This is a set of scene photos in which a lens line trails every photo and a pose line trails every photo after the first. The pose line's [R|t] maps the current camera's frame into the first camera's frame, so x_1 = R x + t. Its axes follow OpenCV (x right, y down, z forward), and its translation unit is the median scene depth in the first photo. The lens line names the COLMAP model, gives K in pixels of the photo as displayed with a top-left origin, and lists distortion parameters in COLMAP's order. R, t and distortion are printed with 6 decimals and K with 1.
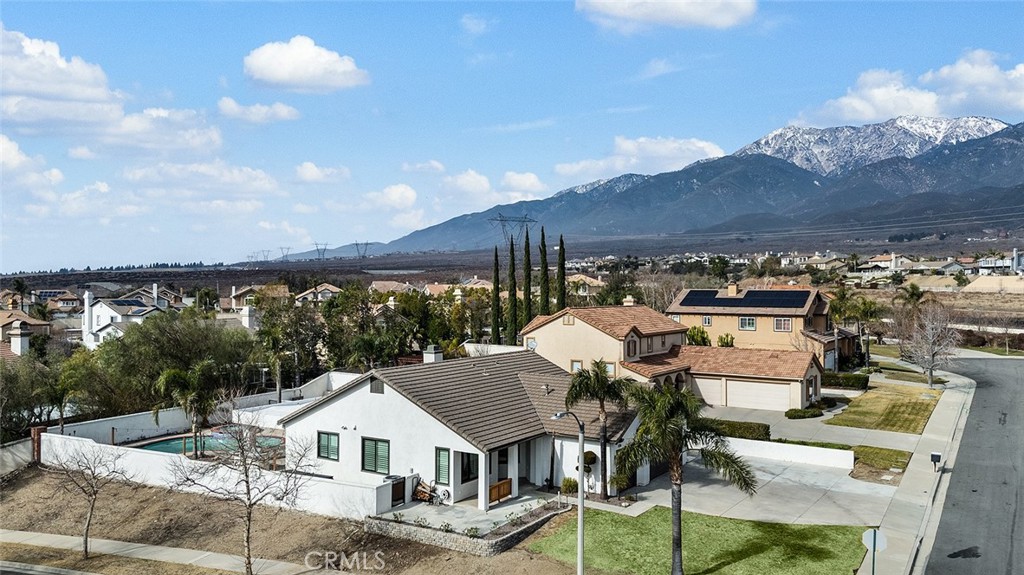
lens RADIAL K [[741.1, 0, 512.0], [0, 741.1, 287.5], [0, 0, 1]] dist [0.042548, -0.000222]
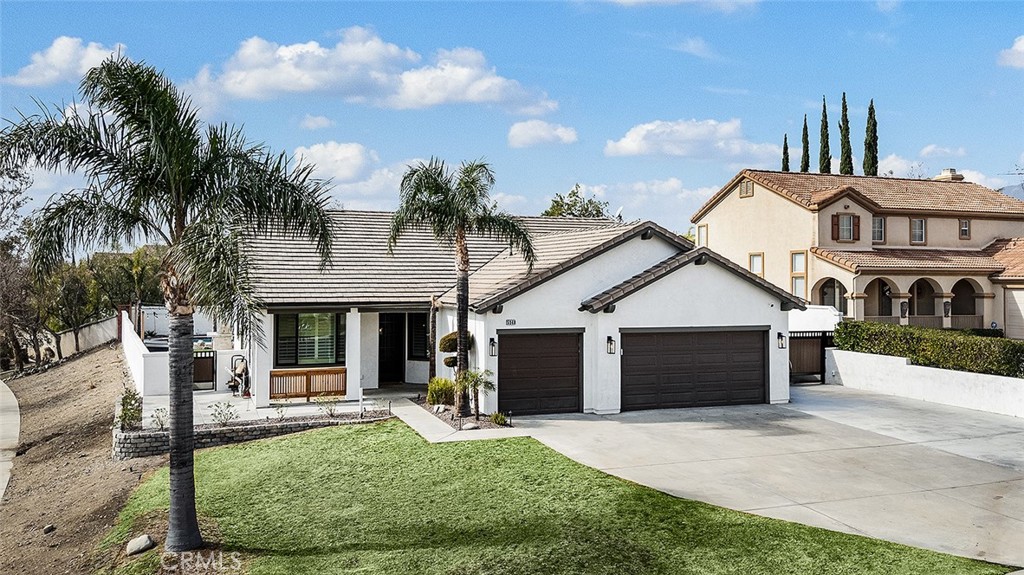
lens RADIAL K [[774.7, 0, 513.4], [0, 774.7, 271.5], [0, 0, 1]] dist [0.053872, -0.003290]
pose [[0.808309, -0.005847, -0.588729, 0.306850], [-0.000098, 0.999949, -0.010066, 0.121416], [0.588758, 0.008194, 0.808268, 0.377420]]
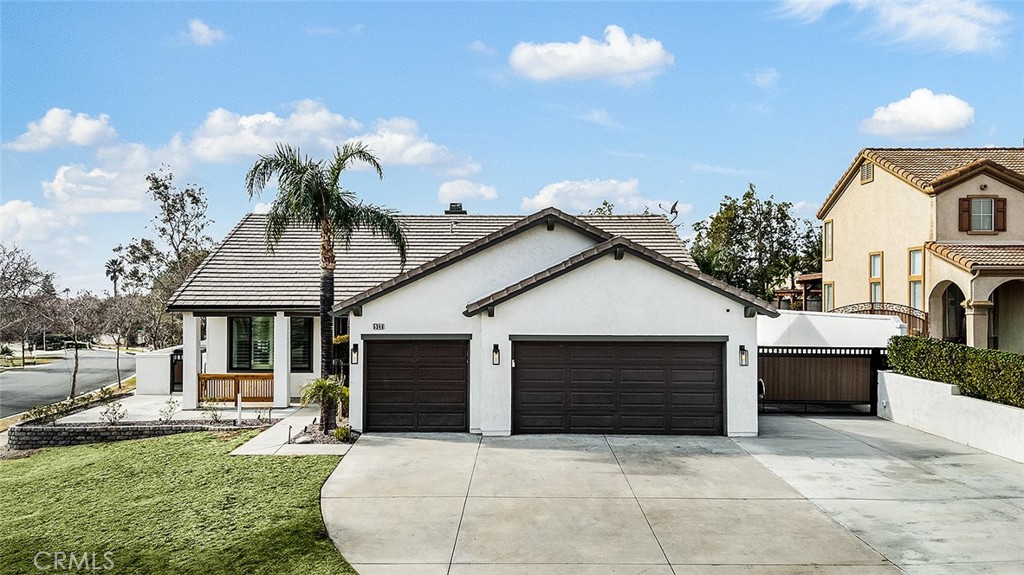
lens RADIAL K [[781.8, 0, 512.0], [0, 781.8, 287.5], [0, 0, 1]] dist [0.052776, -0.003274]
pose [[0.550428, -0.012633, -0.834787, 0.392388], [0.001743, 0.999901, -0.013983, 0.129612], [0.834881, 0.006242, 0.550396, 0.529849]]
